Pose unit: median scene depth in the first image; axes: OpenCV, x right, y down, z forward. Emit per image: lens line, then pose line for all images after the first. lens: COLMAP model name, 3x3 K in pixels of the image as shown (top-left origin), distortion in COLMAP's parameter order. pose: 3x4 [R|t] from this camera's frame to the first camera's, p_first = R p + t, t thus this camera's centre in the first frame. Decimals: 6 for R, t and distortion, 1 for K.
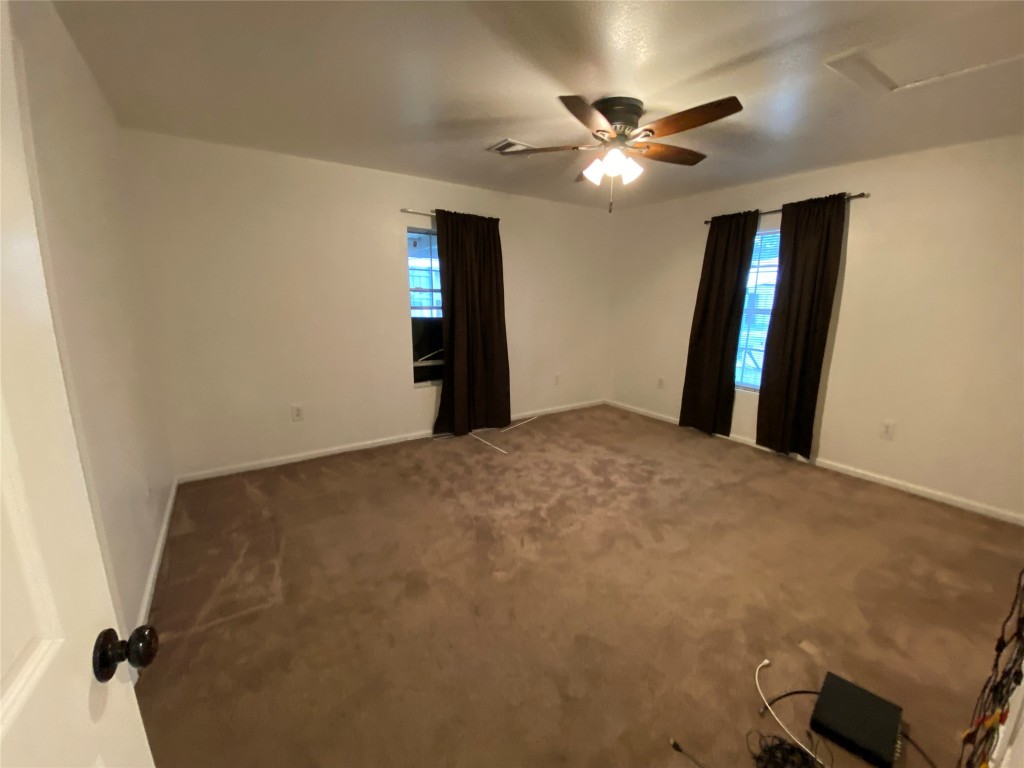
lens RADIAL K [[412.9, 0, 512.0], [0, 412.9, 384.0], [0, 0, 1]] dist [0.028160, -0.028712]
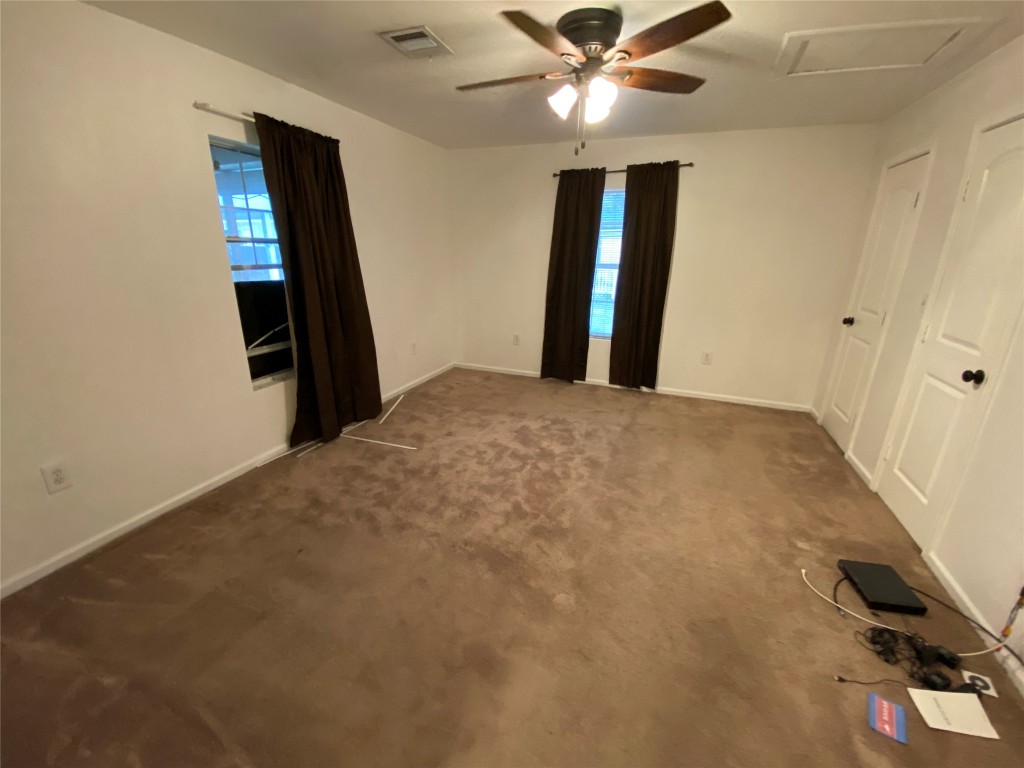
lens RADIAL K [[412.9, 0, 512.0], [0, 412.9, 384.0], [0, 0, 1]] dist [0.028160, -0.028712]
pose [[0.819947, -0.173096, 0.545641, -0.276199], [0.109001, 0.982958, 0.148030, -0.057766], [-0.561966, -0.061901, 0.824841, 0.220338]]
